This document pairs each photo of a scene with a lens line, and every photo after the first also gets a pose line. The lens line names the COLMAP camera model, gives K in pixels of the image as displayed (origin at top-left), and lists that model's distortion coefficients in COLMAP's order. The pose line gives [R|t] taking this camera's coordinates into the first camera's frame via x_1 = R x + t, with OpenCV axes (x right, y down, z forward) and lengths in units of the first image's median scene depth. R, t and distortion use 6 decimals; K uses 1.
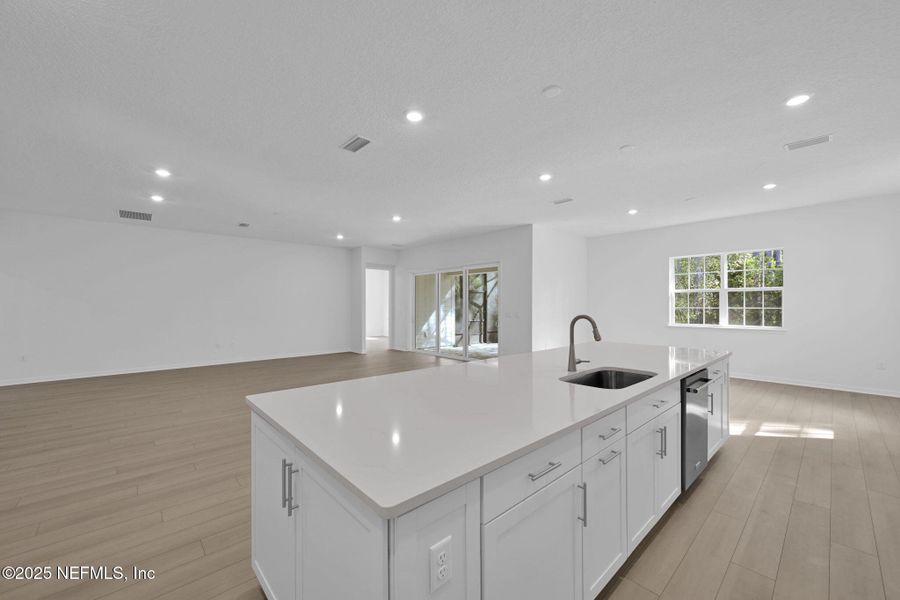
lens RADIAL K [[356.3, 0, 454.4], [0, 356.3, 303.1], [0, 0, 1]] dist [0.003955, 0.000023]
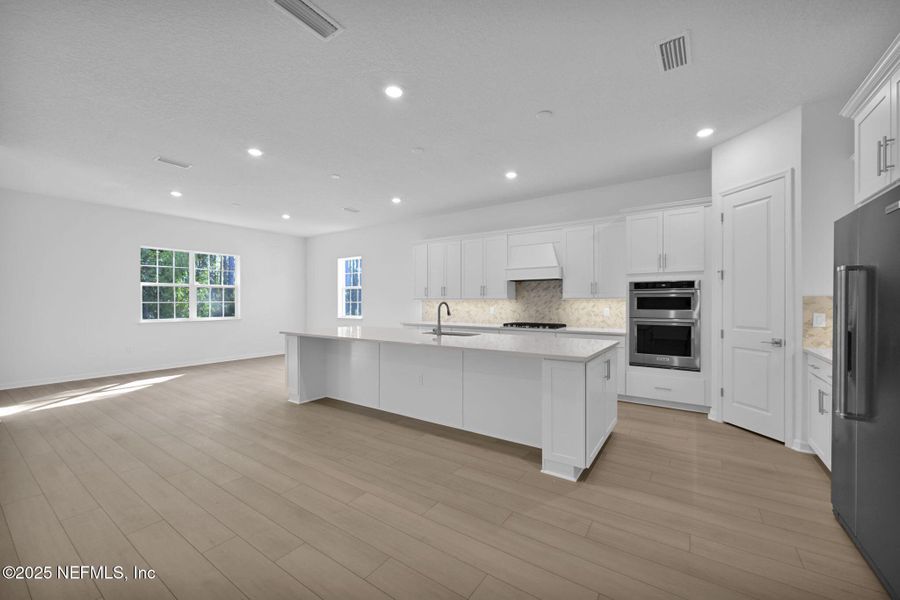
lens RADIAL K [[356.3, 0, 453.9], [0, 356.3, 300.9], [0, 0, 1]] dist [0.003955, 0.000023]
pose [[-0.216209, -0.000900, 0.976347, -0.499305], [0.001430, 0.999998, 0.001238, 0.009656], [-0.976346, 0.001664, -0.216207, 0.492916]]
